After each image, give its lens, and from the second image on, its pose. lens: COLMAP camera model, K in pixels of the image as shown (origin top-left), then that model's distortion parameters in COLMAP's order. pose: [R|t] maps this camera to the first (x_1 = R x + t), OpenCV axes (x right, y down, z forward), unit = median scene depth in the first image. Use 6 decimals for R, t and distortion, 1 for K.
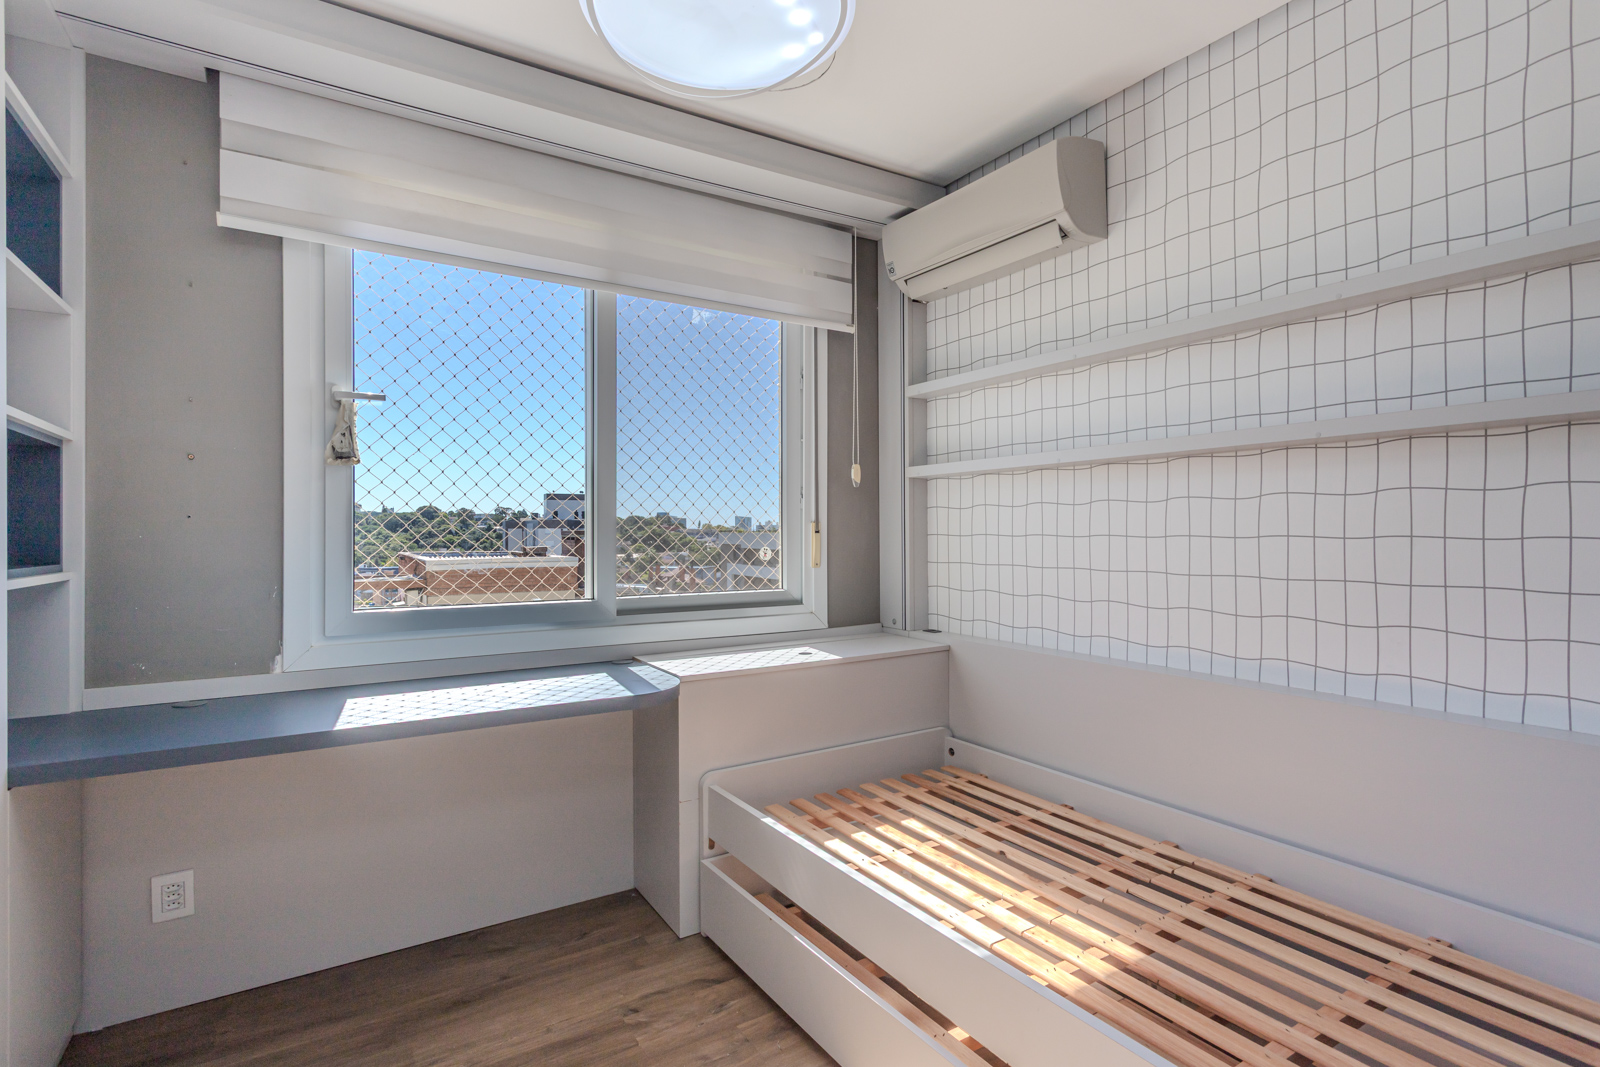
lens RADIAL K [[770.8, 0, 822.2], [0, 770.8, 529.5], [0, 0, 1]] dist [0.003600, 0.000767]
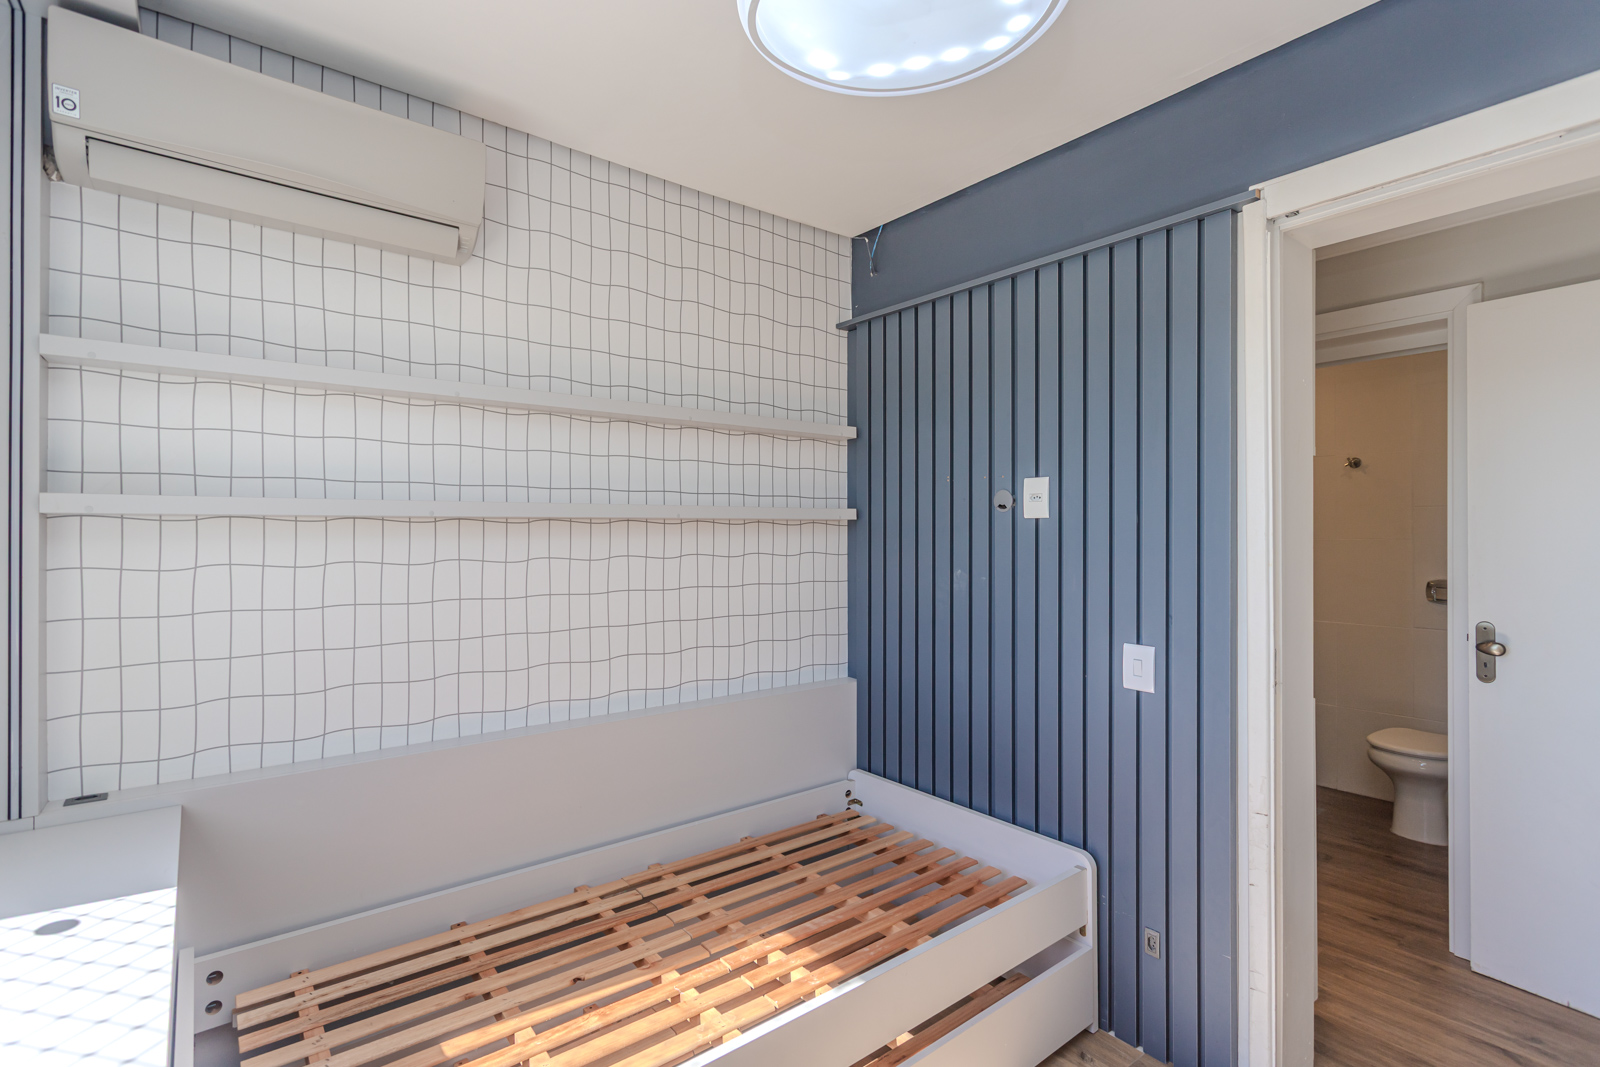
lens RADIAL K [[768.6, 0, 776.7], [0, 768.6, 527.9], [0, 0, 1]] dist [0.002161, 0.000414]
pose [[-0.072913, 0.008084, 0.997306, -0.559759], [-0.000606, 0.999967, -0.008150, -0.070471], [-0.997338, -0.001199, -0.072906, 0.723729]]
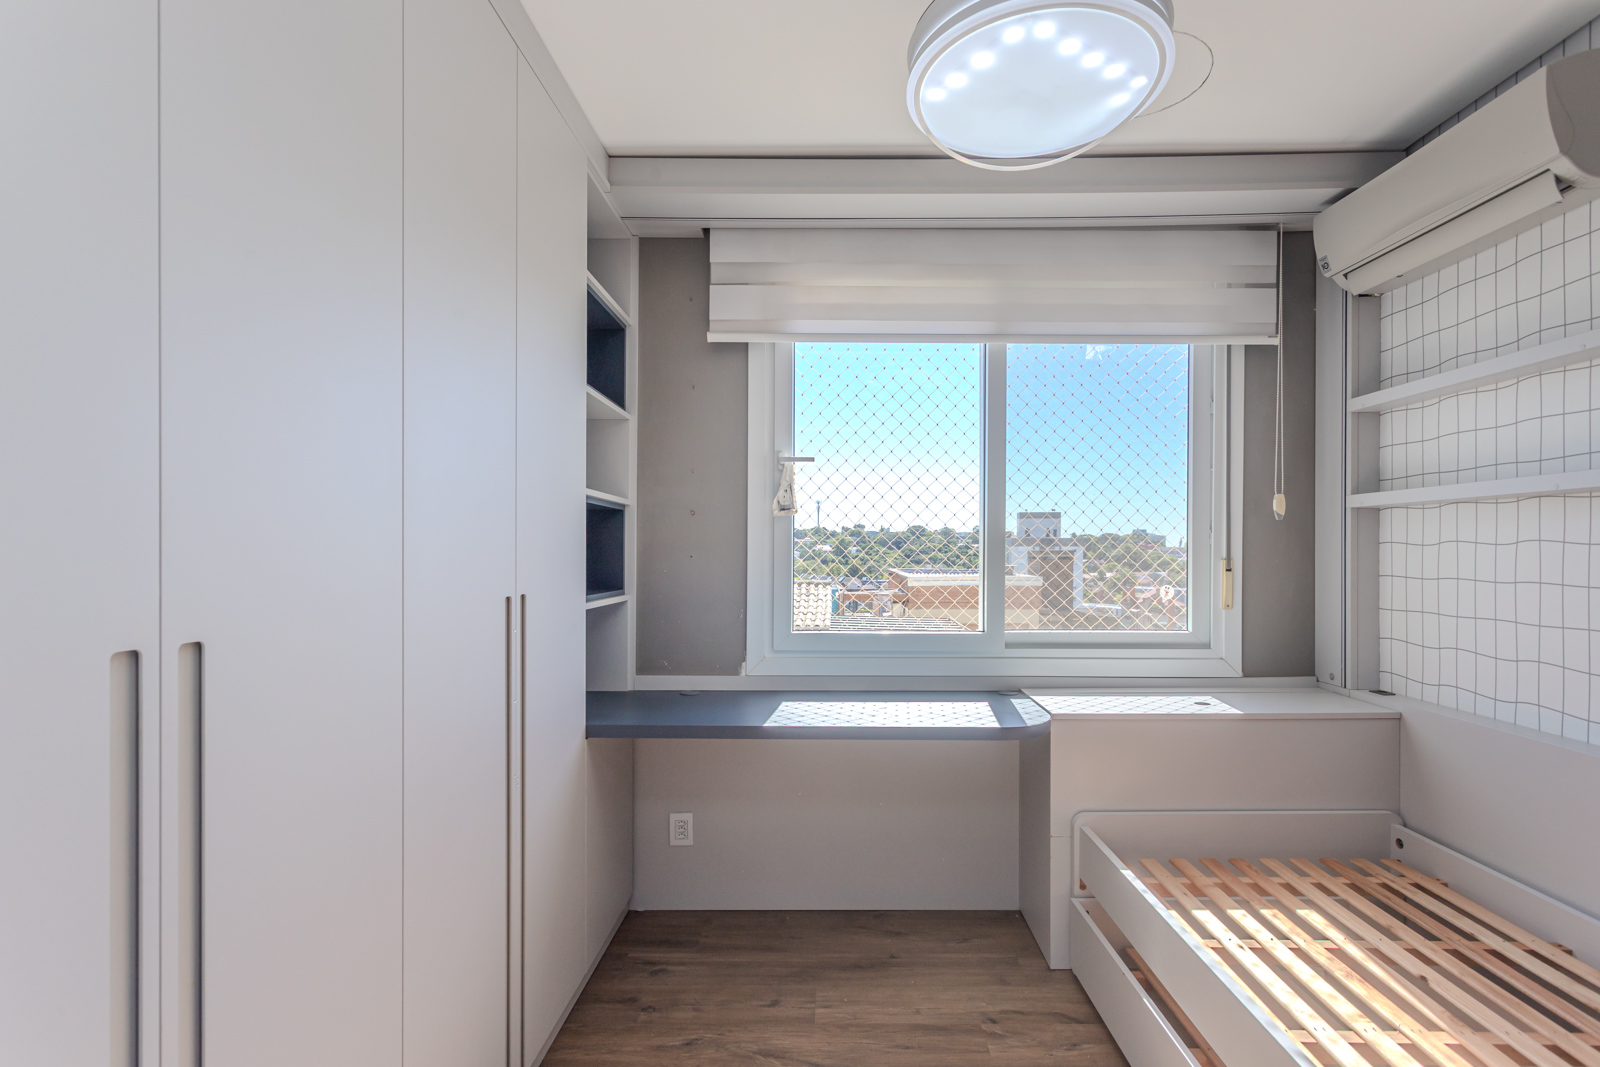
lens RADIAL K [[781.3, 0, 843.0], [0, 781.3, 547.2], [0, 0, 1]] dist [0.001730, 0.000712]
pose [[0.841419, 0.003020, -0.540374, 0.140364], [-0.002332, 0.999995, 0.001956, -0.031918], [0.540378, -0.000386, 0.841422, -0.023574]]
